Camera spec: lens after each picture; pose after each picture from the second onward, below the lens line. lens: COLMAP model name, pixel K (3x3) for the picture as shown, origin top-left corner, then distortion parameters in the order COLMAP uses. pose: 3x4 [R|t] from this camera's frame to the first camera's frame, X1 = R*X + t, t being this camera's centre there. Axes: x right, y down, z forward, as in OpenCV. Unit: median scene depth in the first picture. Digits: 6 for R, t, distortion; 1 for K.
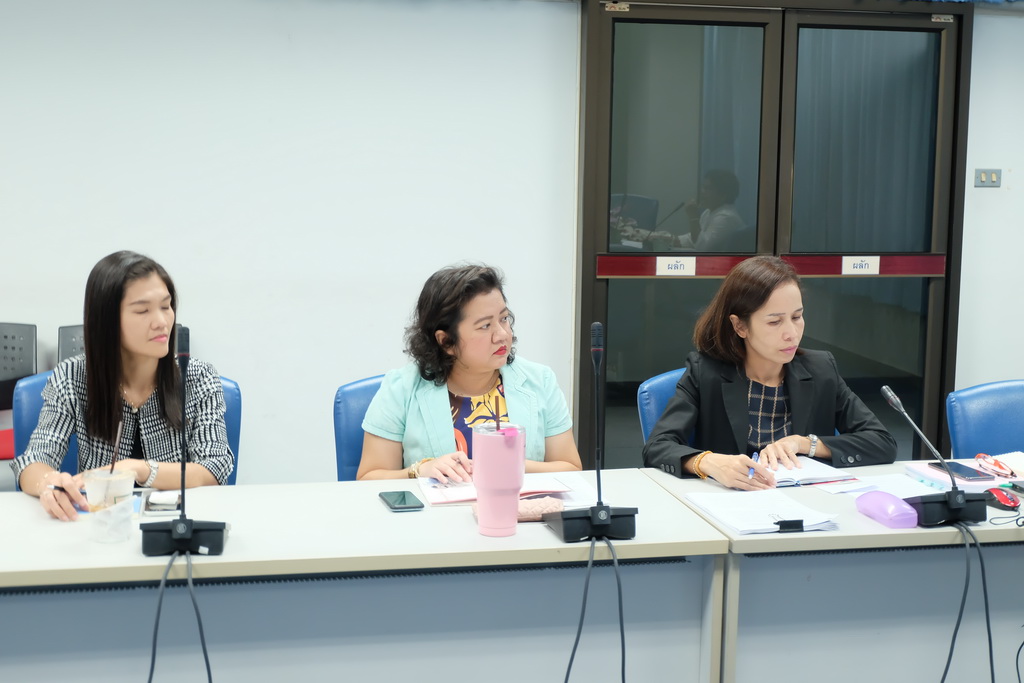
lens RADIAL K [[1552.2, 0, 512.0], [0, 1552.2, 341.5], [0, 0, 1]] dist [0.005849, -0.089748]
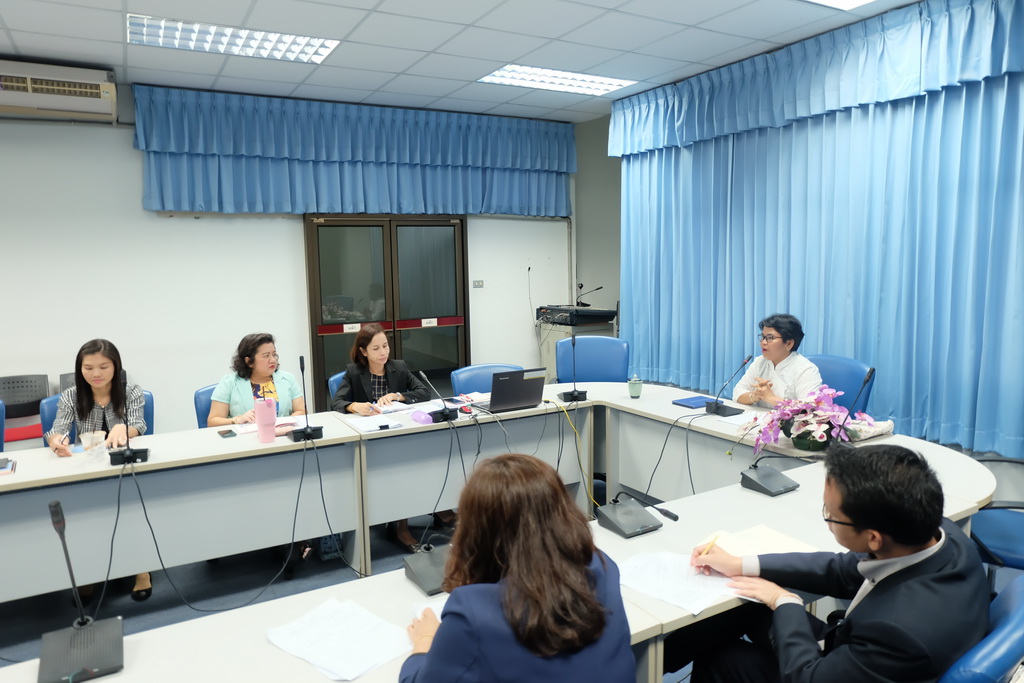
lens RADIAL K [[733.8, 0, 512.0], [0, 733.8, 341.5], [0, 0, 1]] dist [-0.003778, 0.063794]
pose [[0.959996, -0.069619, 0.271223, 0.054363], [0.074643, 0.997176, -0.008236, -0.000095], [-0.269883, 0.028152, 0.962481, -0.238942]]
